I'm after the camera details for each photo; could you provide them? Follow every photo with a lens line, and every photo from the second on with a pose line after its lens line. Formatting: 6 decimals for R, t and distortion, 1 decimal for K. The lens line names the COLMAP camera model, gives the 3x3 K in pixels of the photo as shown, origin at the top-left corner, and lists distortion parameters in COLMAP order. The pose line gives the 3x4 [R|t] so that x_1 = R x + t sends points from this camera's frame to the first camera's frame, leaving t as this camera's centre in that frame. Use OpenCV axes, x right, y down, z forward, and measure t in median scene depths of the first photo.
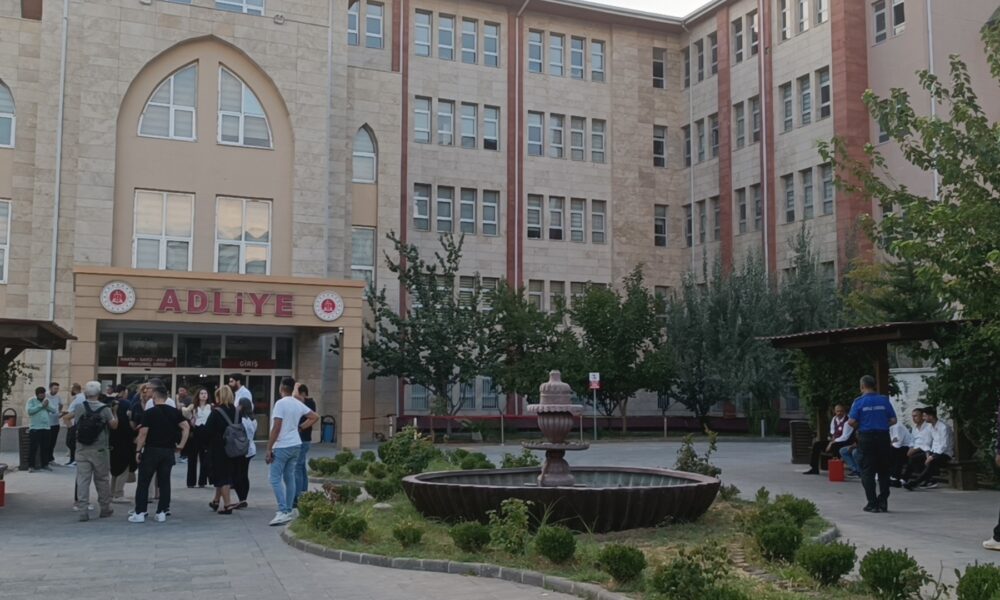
lens RADIAL K [[1017.5, 0, 498.8], [0, 1017.5, 300.5], [0, 0, 1]] dist [0.015714, 0.000000]
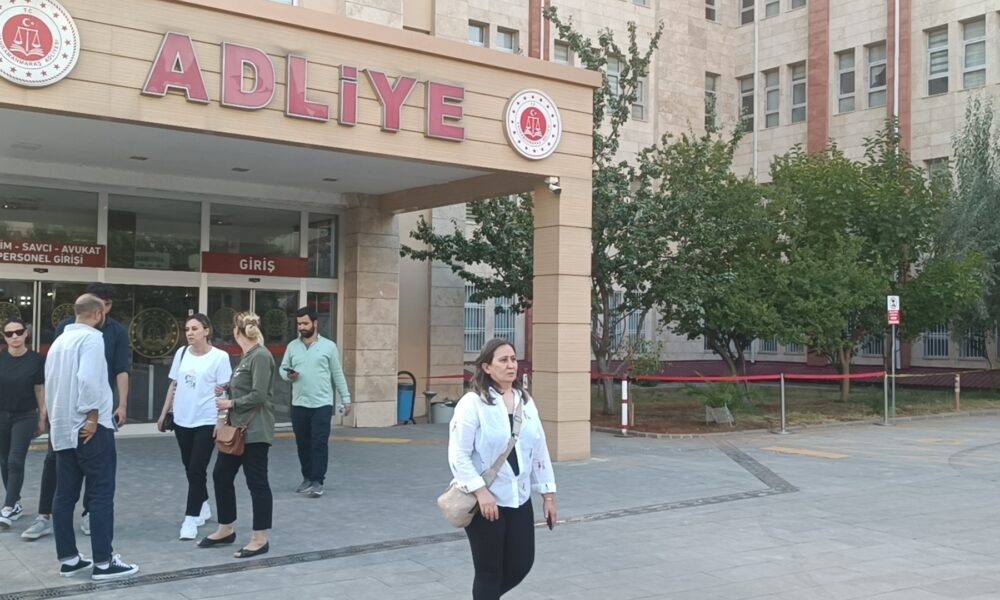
lens RADIAL K [[1017.5, 0, 501.3], [0, 1017.5, 300.3], [0, 0, 1]] dist [0.015714, 0.000000]
pose [[0.977592, 0.015450, 0.209943, -0.158491], [-0.029165, 0.997626, 0.062391, 0.030947], [-0.208481, -0.067116, 0.975721, 0.346418]]
